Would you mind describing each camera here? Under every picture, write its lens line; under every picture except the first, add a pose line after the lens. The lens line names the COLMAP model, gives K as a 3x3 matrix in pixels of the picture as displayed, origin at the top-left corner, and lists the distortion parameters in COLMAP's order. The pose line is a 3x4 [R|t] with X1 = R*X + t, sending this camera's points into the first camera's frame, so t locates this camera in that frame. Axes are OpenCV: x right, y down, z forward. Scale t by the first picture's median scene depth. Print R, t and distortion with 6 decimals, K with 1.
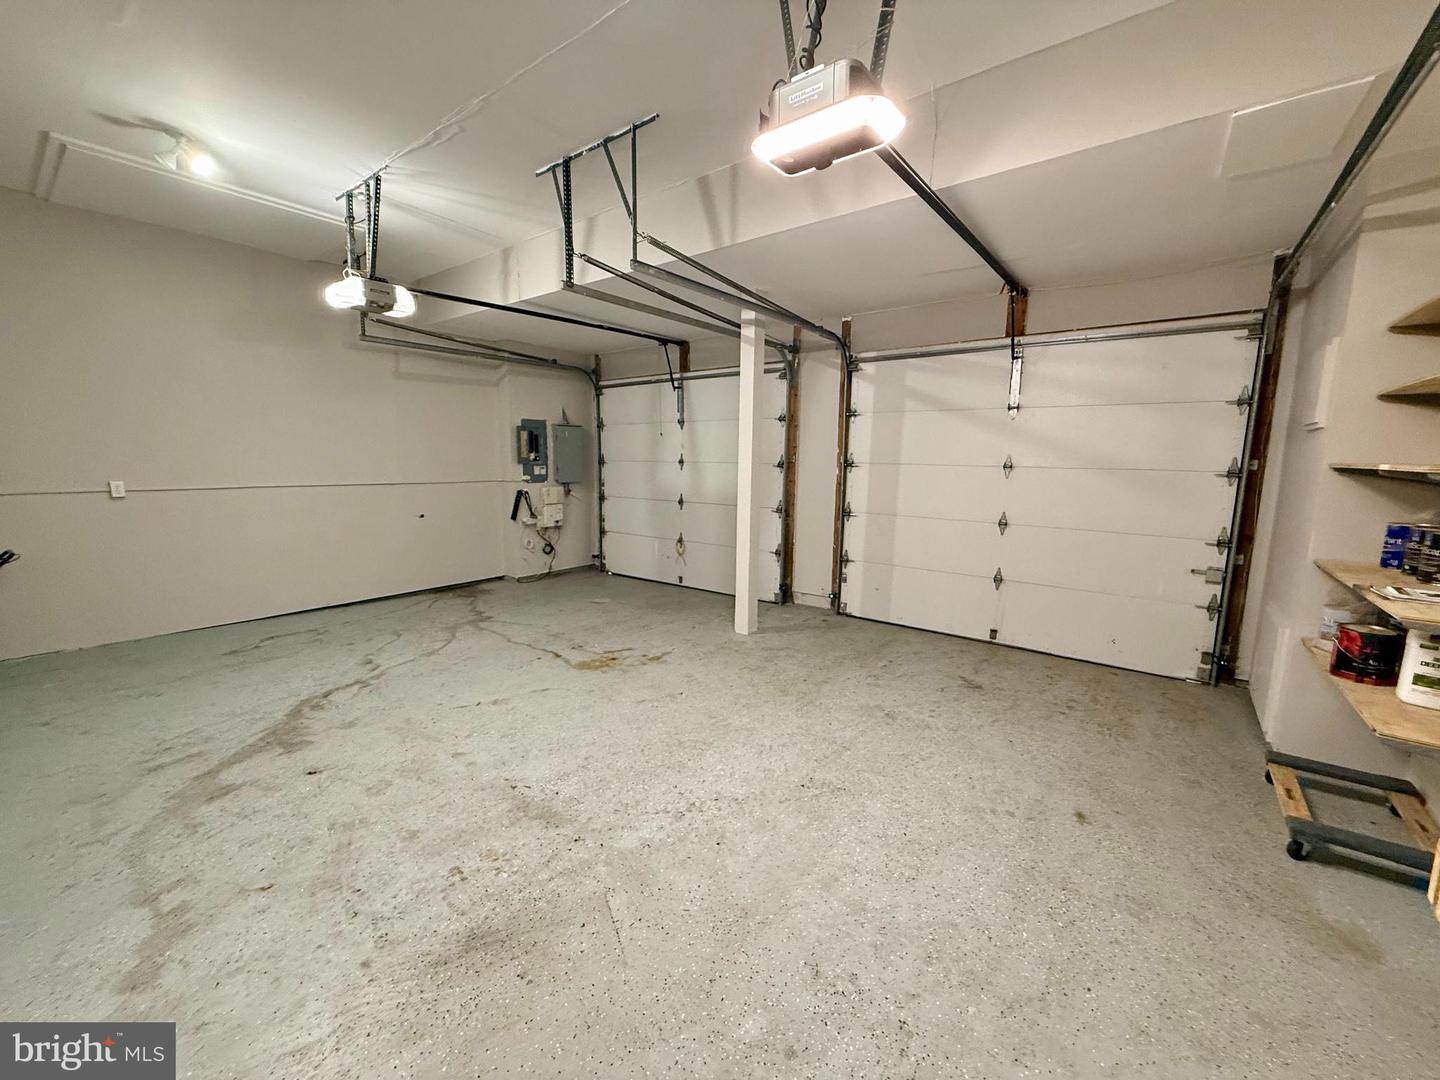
lens RADIAL K [[575.4, 0, 719.1], [0, 575.4, 537.6], [0, 0, 1]] dist [0.001338, 0.000133]
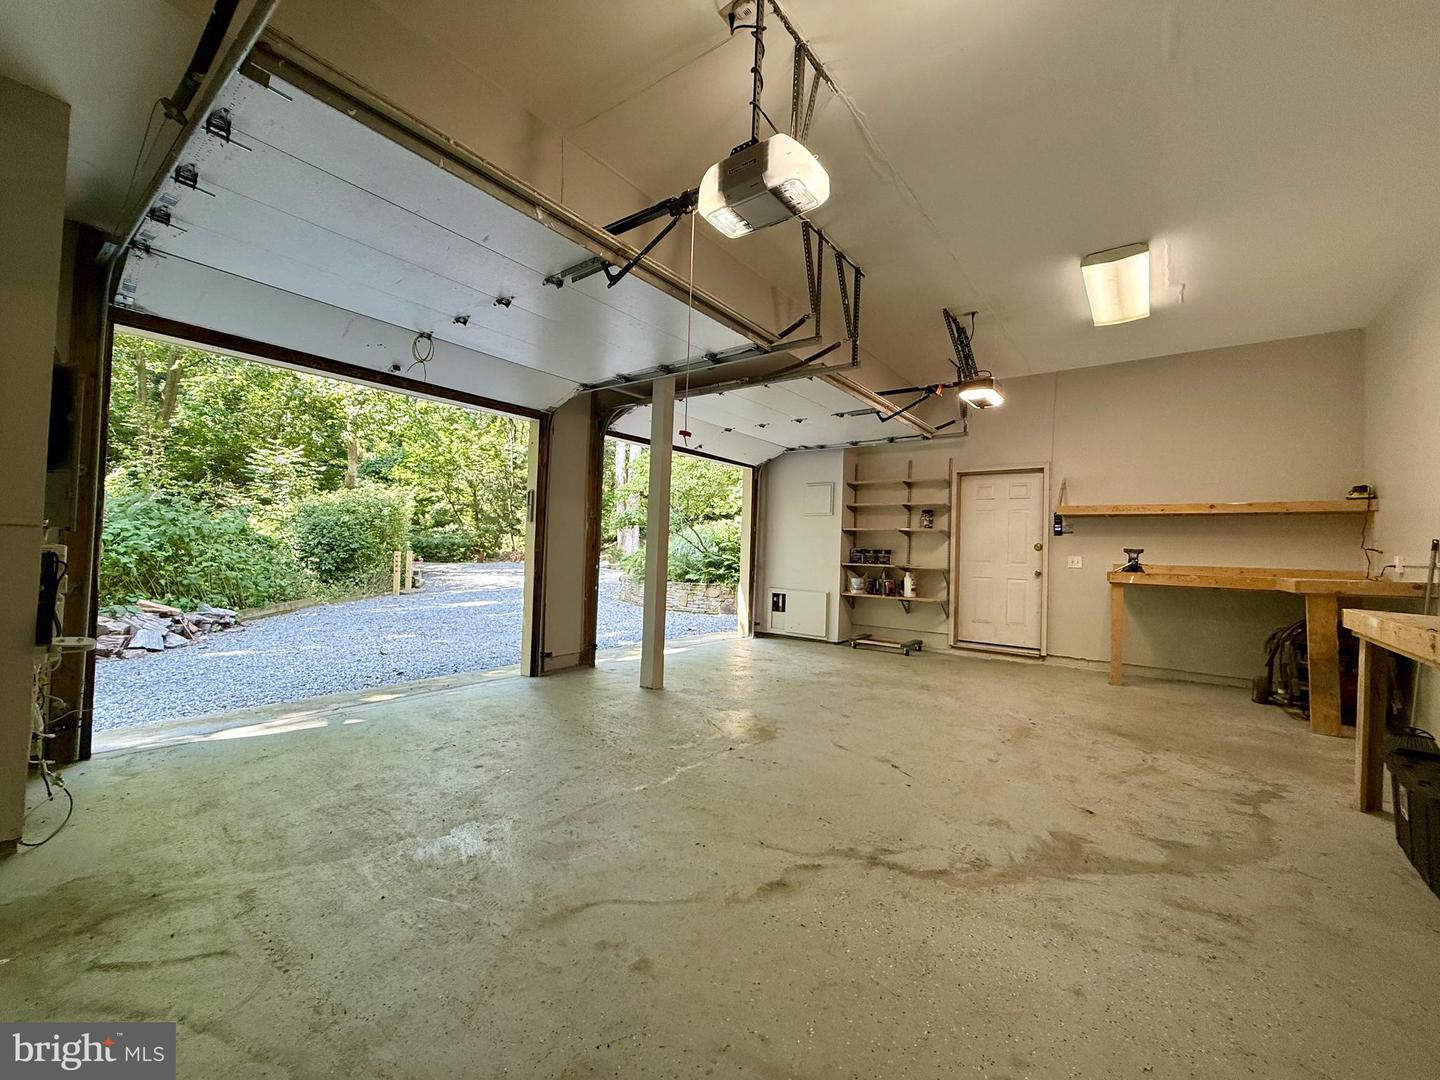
lens RADIAL K [[575.4, 0, 722.9], [0, 575.4, 540.0], [0, 0, 1]] dist [0.001338, 0.000133]
pose [[0.000608, 0.009137, 0.999958, -1.554801], [0.111481, 0.993724, -0.009148, -0.100894], [-0.993766, 0.111482, -0.000414, 1.444032]]
